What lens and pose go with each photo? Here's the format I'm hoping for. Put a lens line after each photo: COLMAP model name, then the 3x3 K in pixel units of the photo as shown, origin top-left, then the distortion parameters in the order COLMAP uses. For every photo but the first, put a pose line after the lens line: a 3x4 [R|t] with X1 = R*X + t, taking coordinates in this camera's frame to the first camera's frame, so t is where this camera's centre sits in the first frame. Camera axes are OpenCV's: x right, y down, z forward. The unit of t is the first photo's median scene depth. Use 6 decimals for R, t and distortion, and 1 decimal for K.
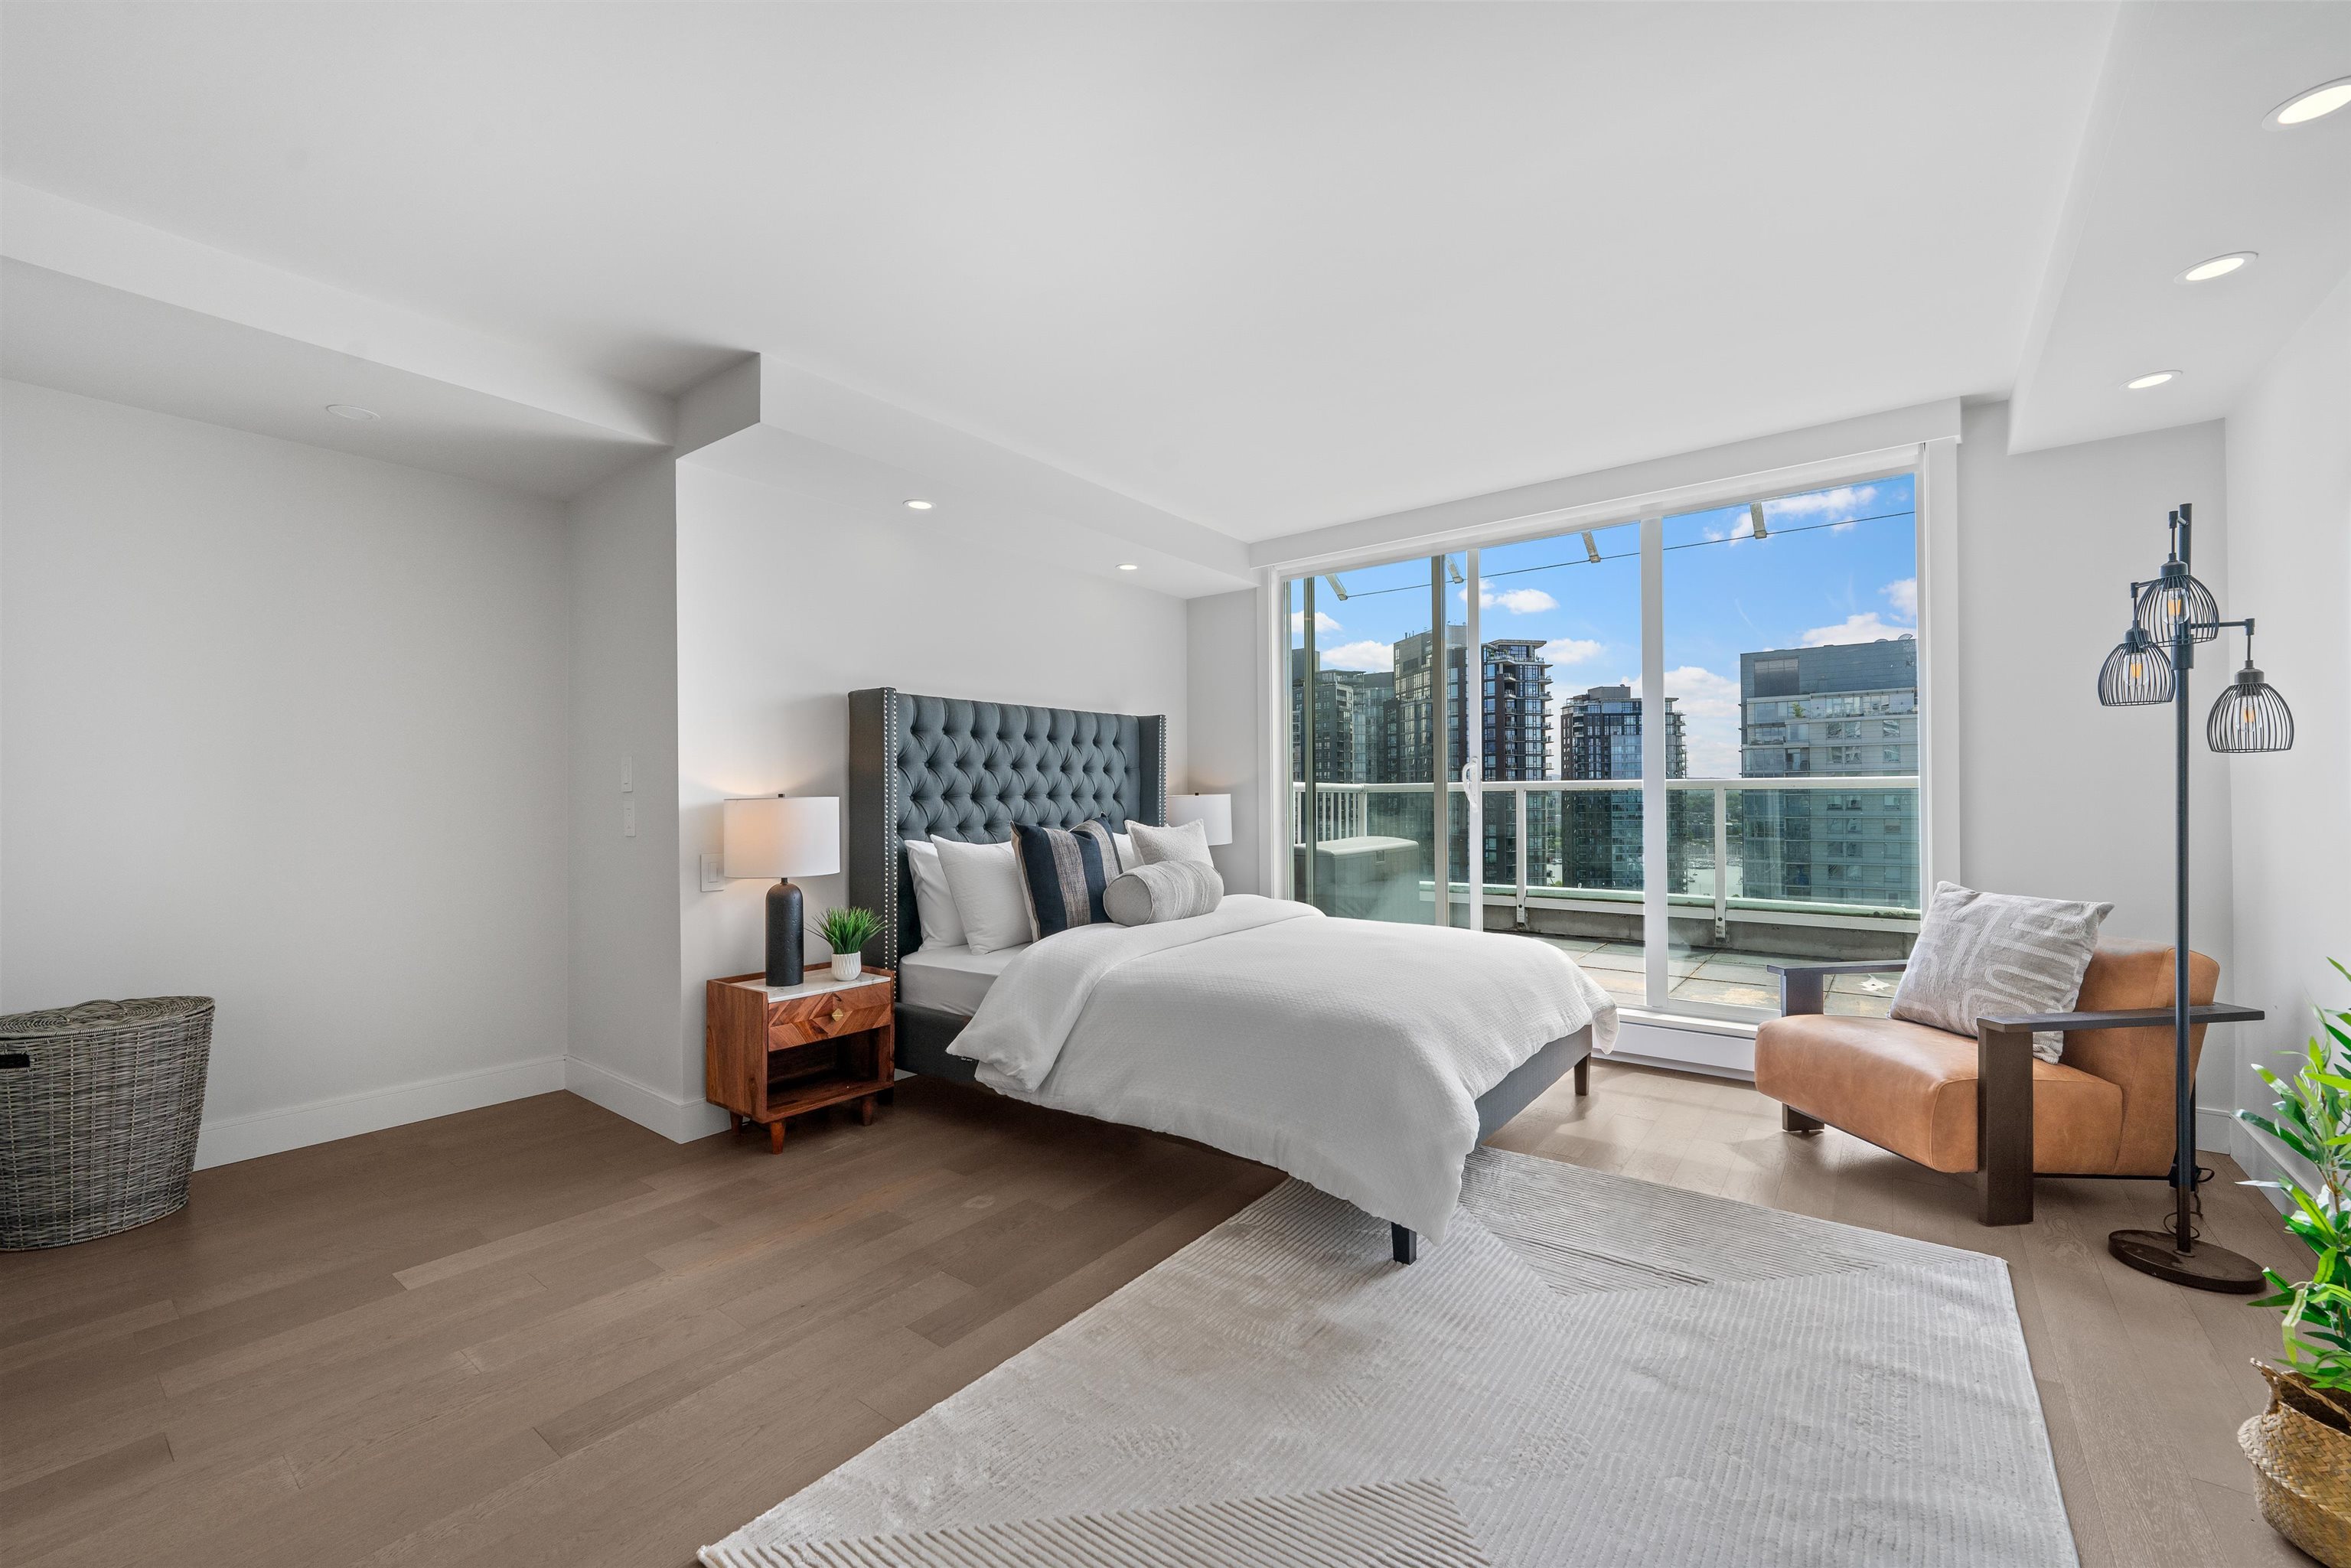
lens RADIAL K [[948.8, 0, 1170.8], [0, 948.8, 787.8], [0, 0, 1]] dist [-0.001195, -0.000184]
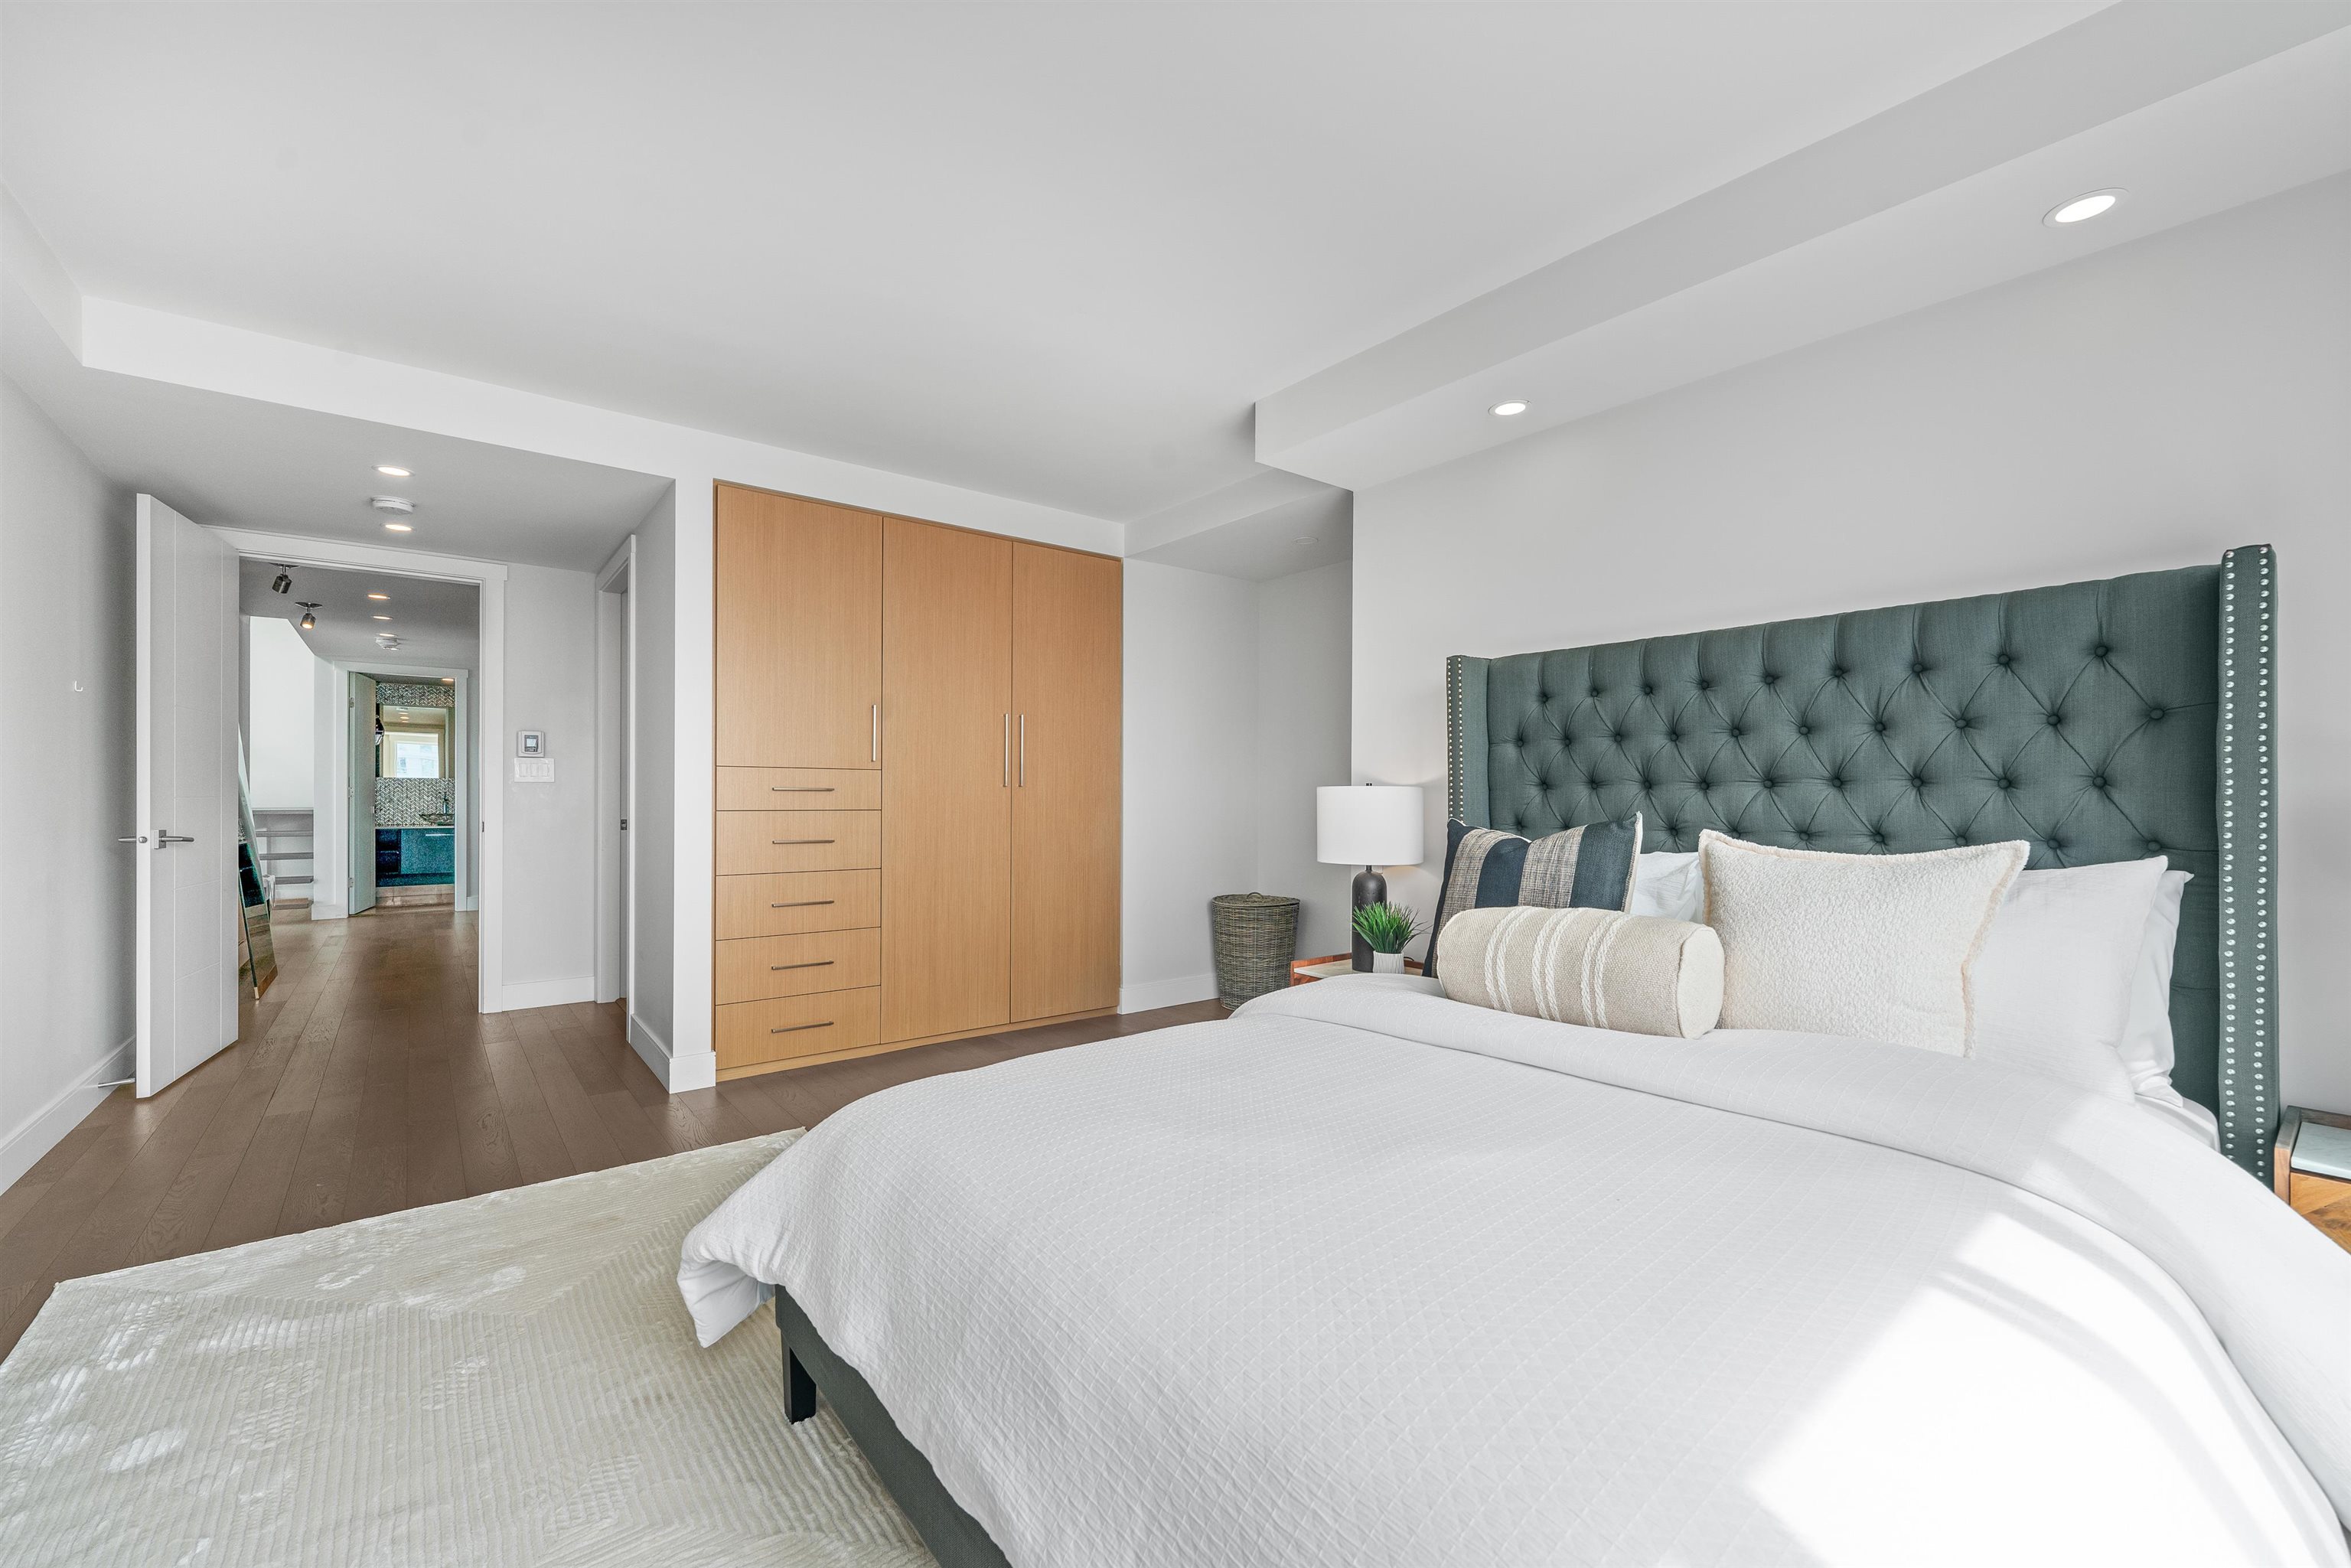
lens RADIAL K [[948.8, 0, 1170.8], [0, 948.8, 787.8], [0, 0, 1]] dist [-0.001195, -0.000184]
pose [[-0.187703, 0.006191, -0.982206, 0.455489], [0.018125, 0.999832, 0.002839, 0.004337], [0.982059, -0.017269, -0.187784, 0.725053]]
